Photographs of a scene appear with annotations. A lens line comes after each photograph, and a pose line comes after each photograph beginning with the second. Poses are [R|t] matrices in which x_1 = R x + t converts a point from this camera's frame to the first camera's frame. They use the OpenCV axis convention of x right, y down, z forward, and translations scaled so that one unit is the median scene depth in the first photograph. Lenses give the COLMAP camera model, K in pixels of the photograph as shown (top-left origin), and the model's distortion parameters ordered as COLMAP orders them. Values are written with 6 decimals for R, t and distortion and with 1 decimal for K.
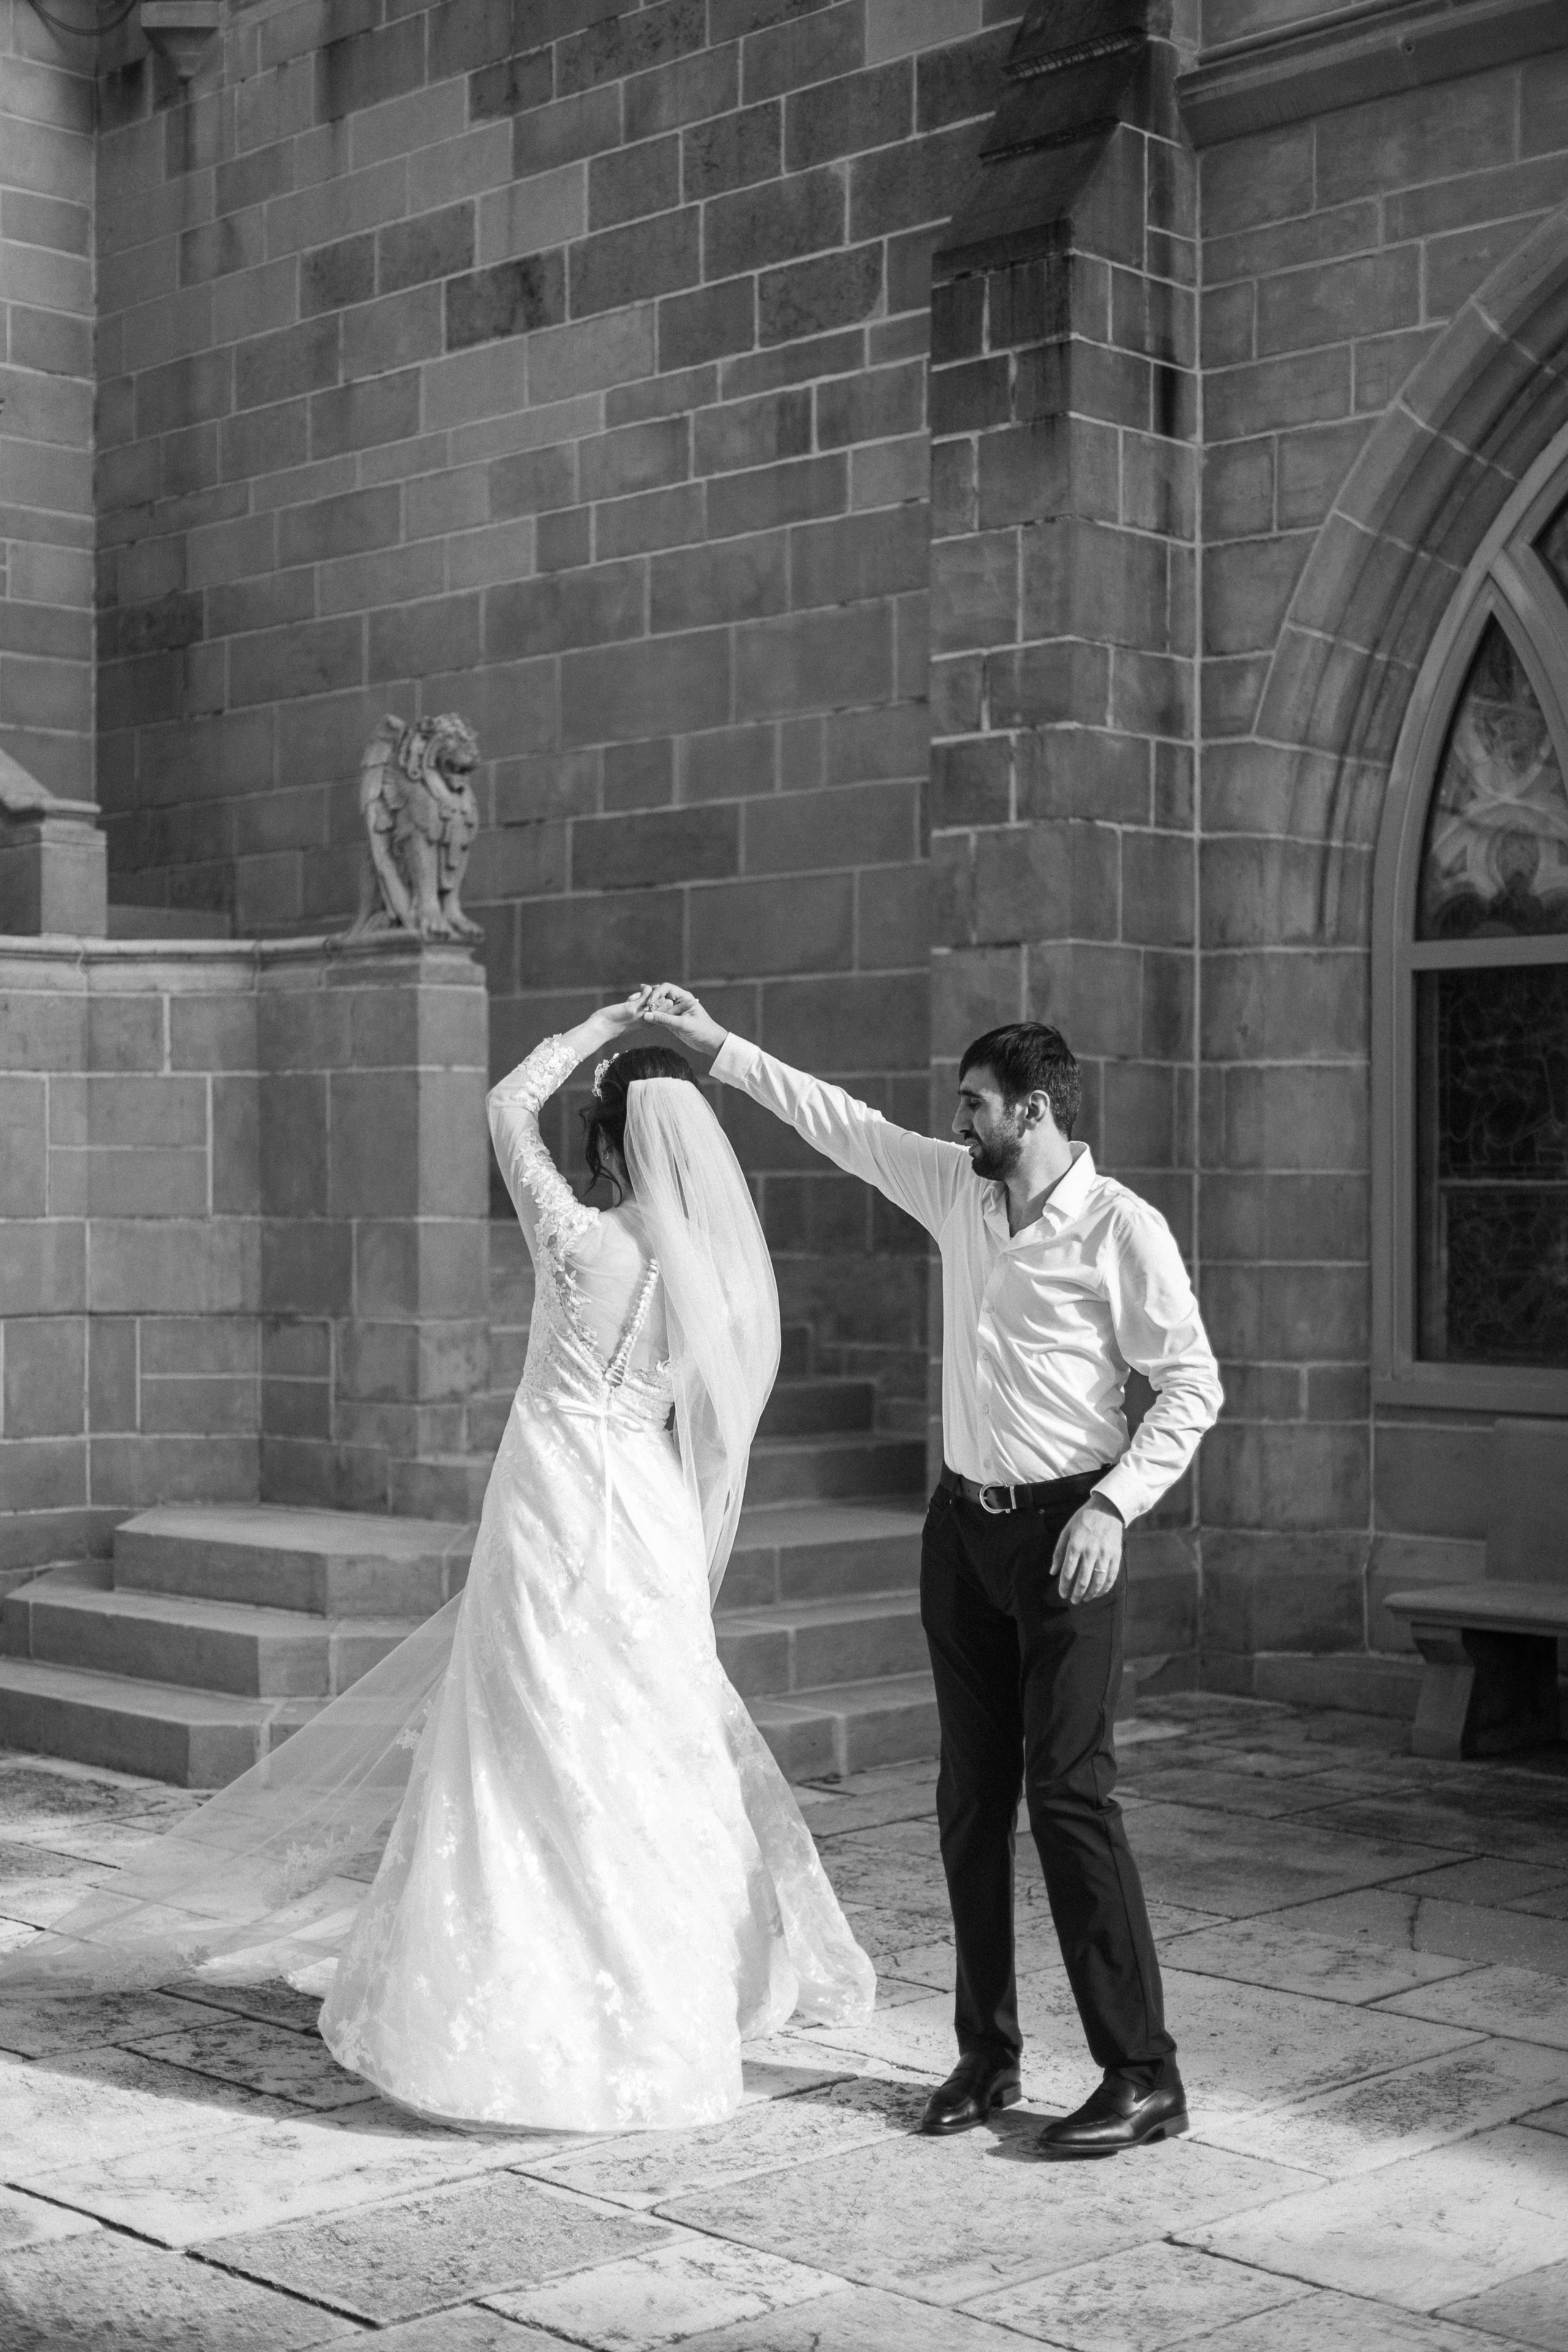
lens RADIAL K [[3377.9, 0, 754.4], [0, 3377.9, 1173.6], [0, 0, 1]] dist [-0.013222, 0.004023]
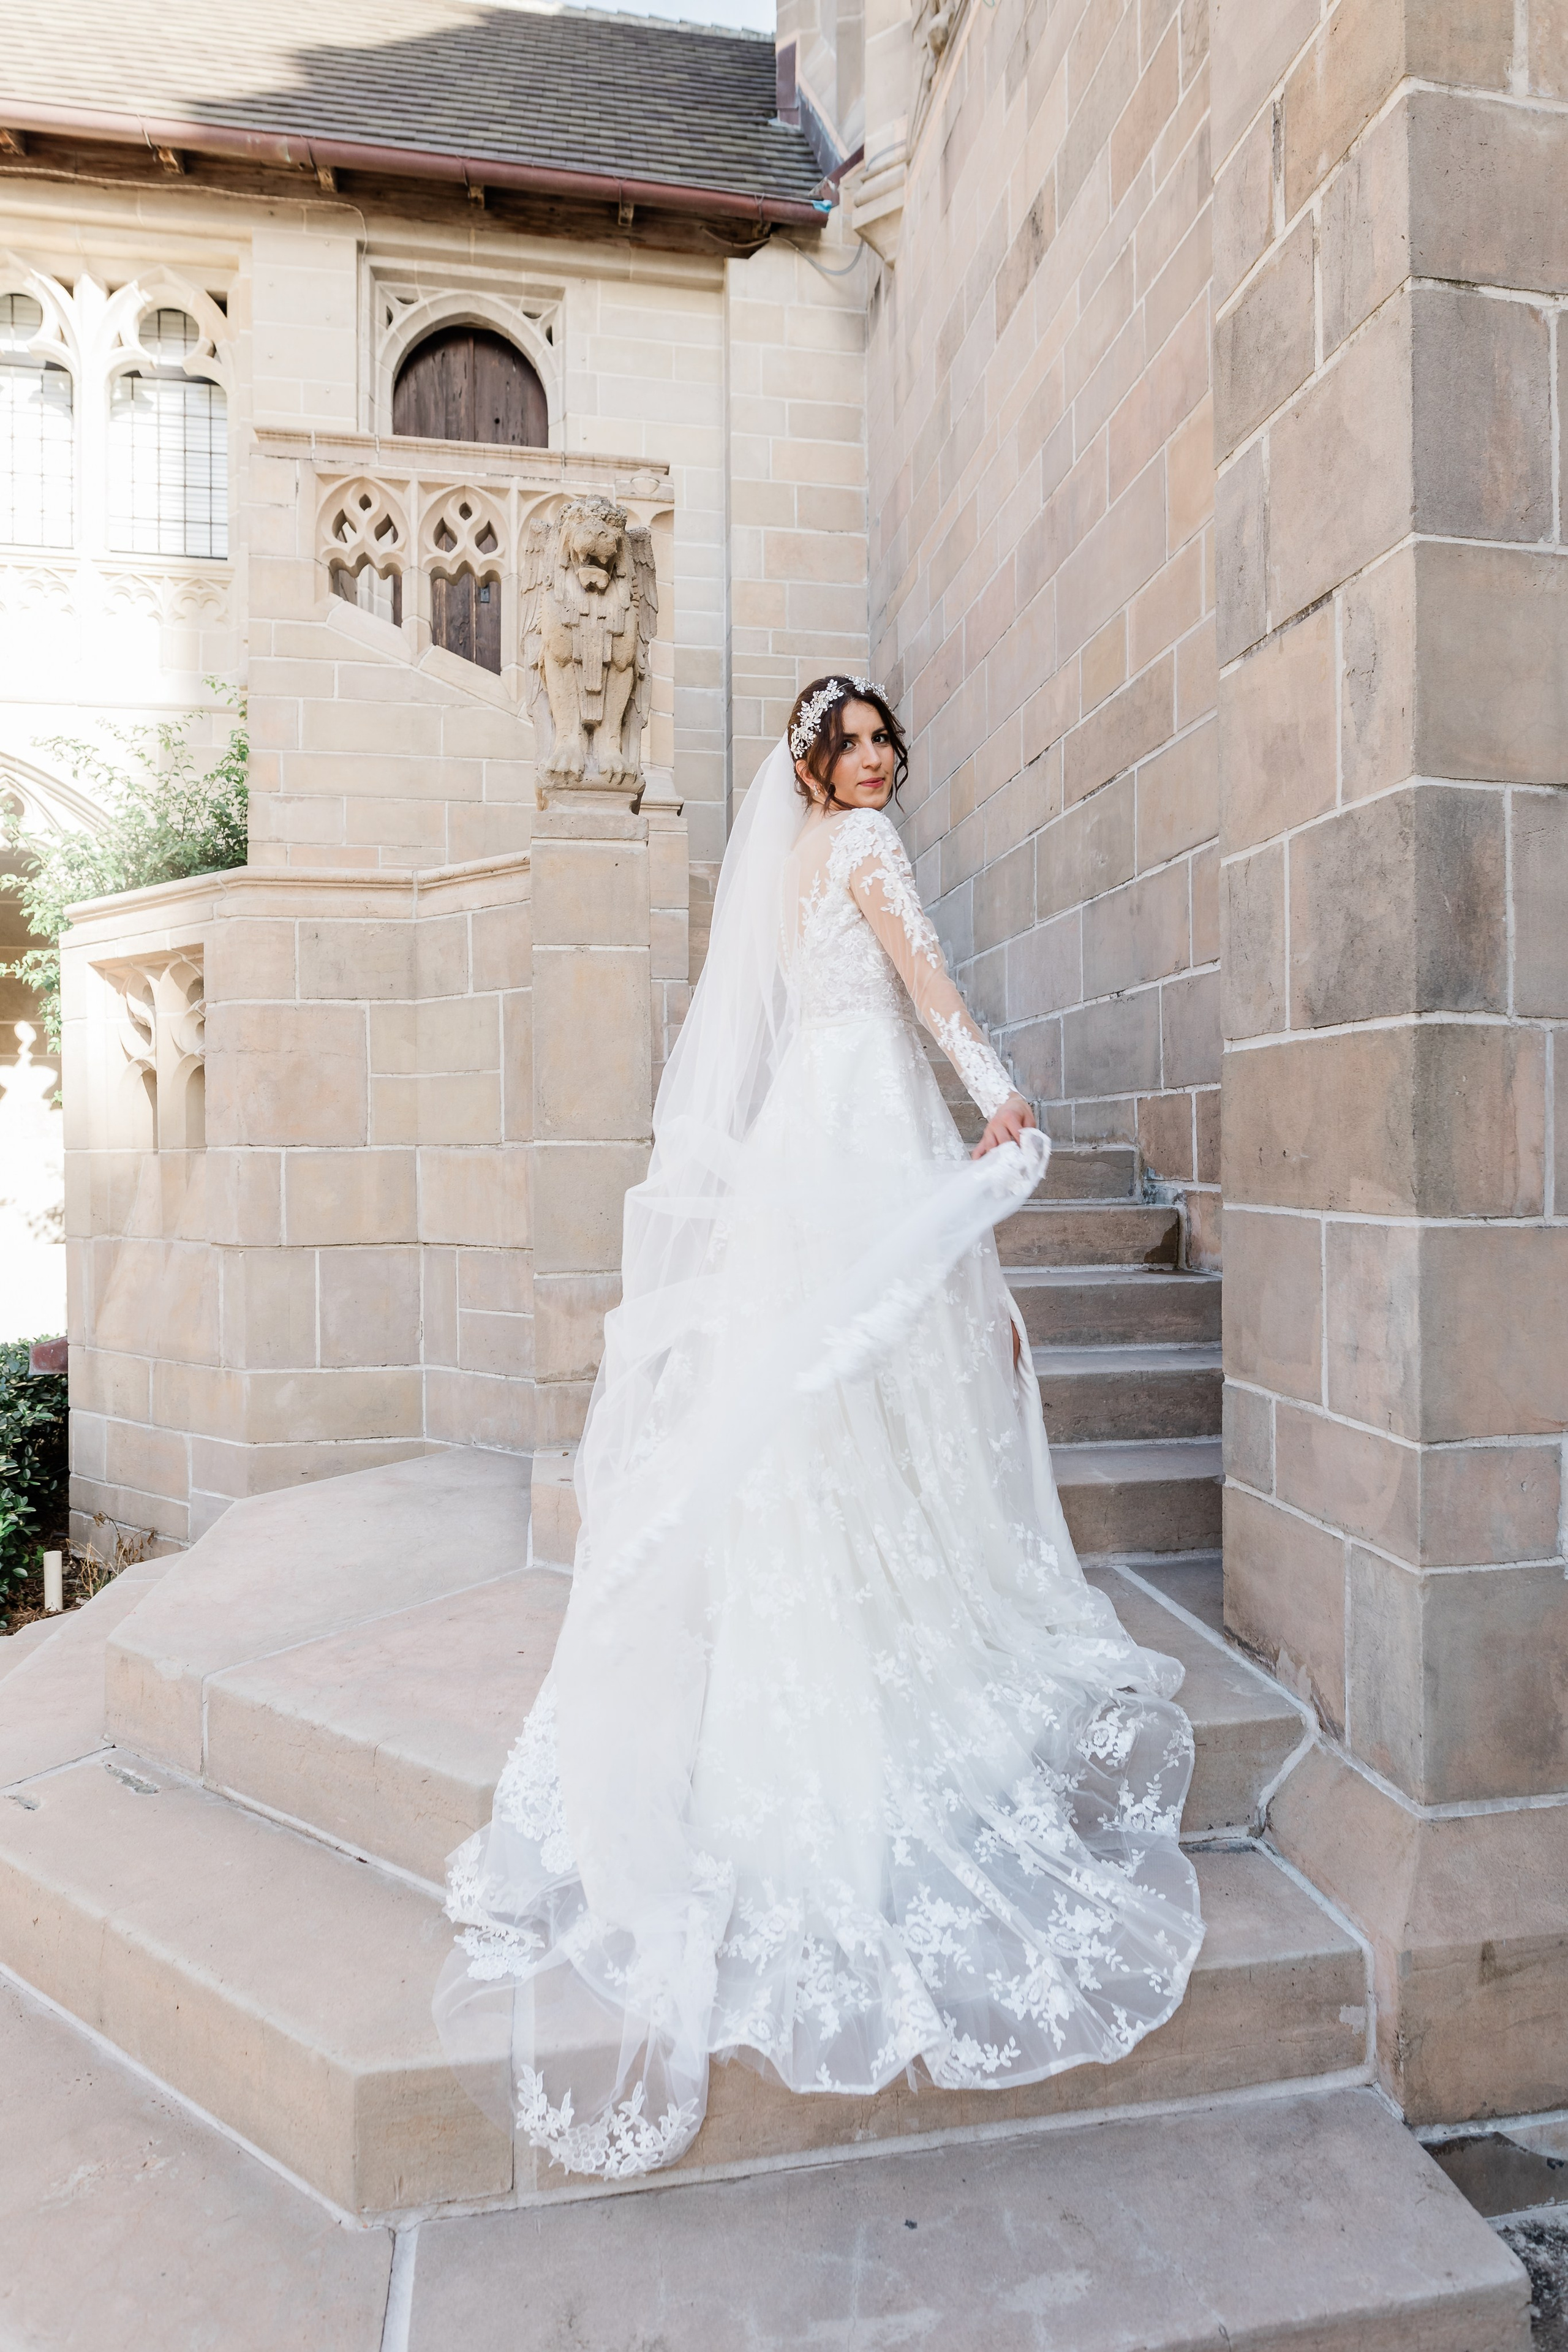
lens RADIAL K [[1345.3, 0, 802.5], [0, 1345.3, 1135.6], [0, 0, 1]] dist [-0.001372, -0.000901]
pose [[0.820955, -0.012891, -0.570847, 0.125628], [0.011334, 0.999916, -0.006281, 0.014196], [0.570880, -0.001314, 0.821032, 0.770879]]
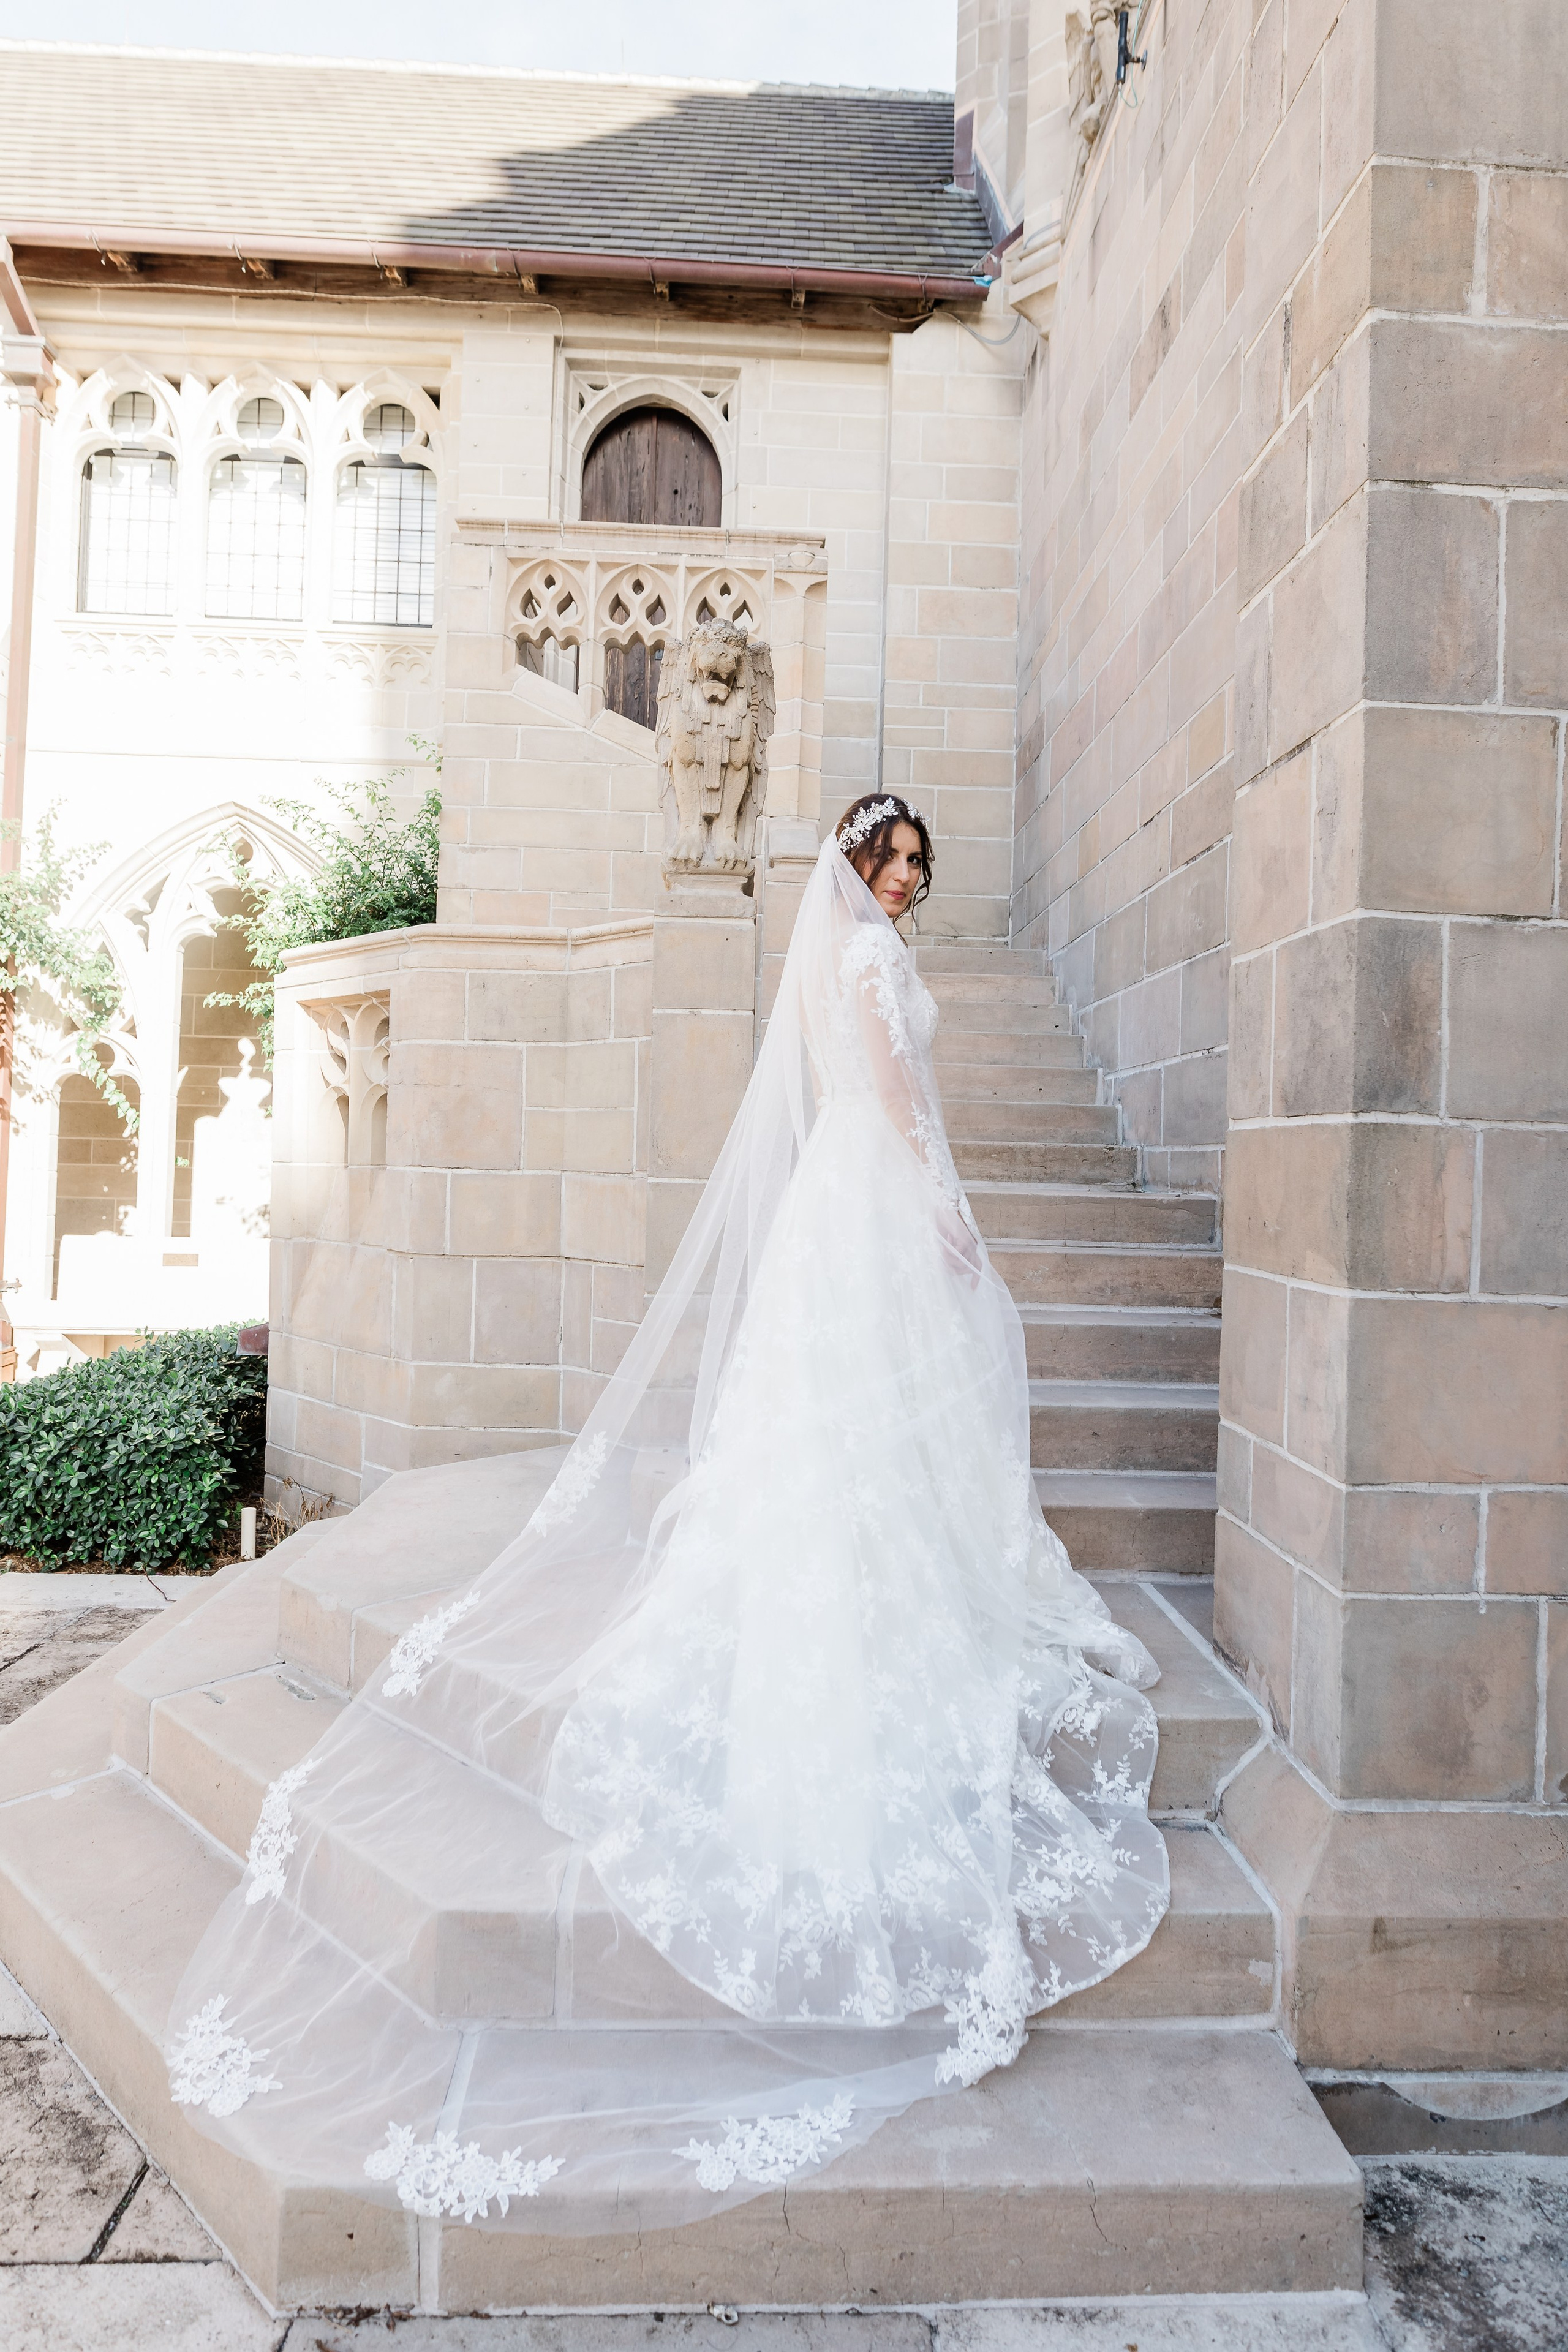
lens RADIAL K [[1344.3, 0, 792.8], [0, 1344.3, 1134.9], [0, 0, 1]] dist [-0.001073, -0.001446]
pose [[0.734221, 0.006050, -0.678883, 0.168534], [-0.022562, 0.999625, -0.015494, 0.006163], [0.678535, 0.026693, 0.734083, 0.753288]]
